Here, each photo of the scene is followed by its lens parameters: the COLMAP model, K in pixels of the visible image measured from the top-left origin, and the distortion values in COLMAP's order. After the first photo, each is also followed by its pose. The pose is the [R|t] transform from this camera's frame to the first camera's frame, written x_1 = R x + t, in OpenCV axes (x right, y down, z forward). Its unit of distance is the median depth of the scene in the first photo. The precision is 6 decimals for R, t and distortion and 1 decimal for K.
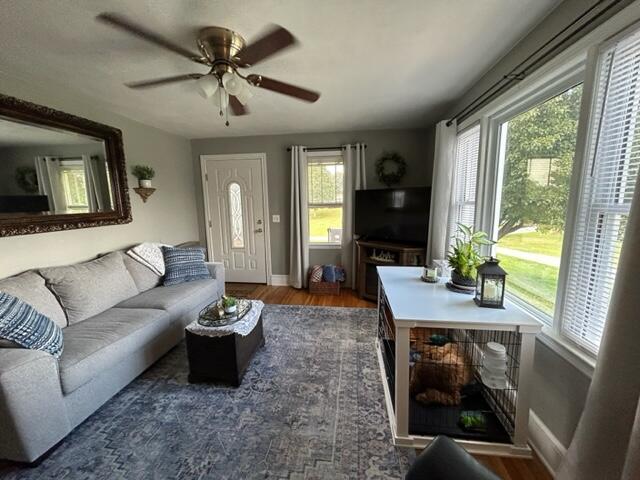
lens RADIAL K [[258.6, 0, 320.4], [0, 258.6, 240.3], [0, 0, 1]] dist [0.000567, 0.000063]
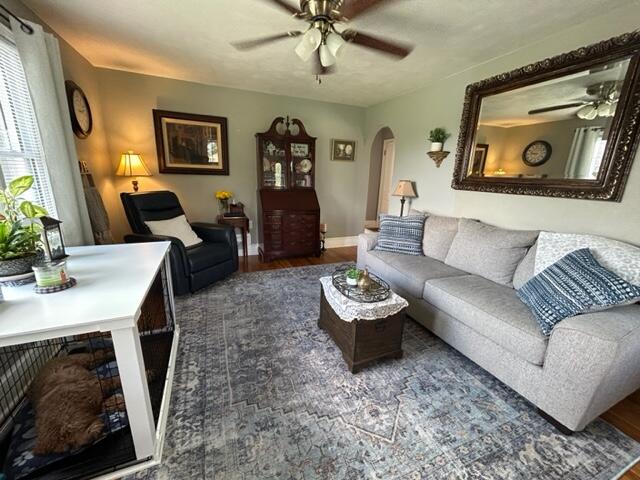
lens RADIAL K [[258.6, 0, 320.8], [0, 258.6, 239.6], [0, 0, 1]] dist [0.000567, 0.000063]
pose [[-0.864727, 0.115315, -0.488825, 0.178032], [-0.093336, 0.919434, 0.382008, -0.208974], [0.493494, 0.375958, -0.784296, 1.644879]]
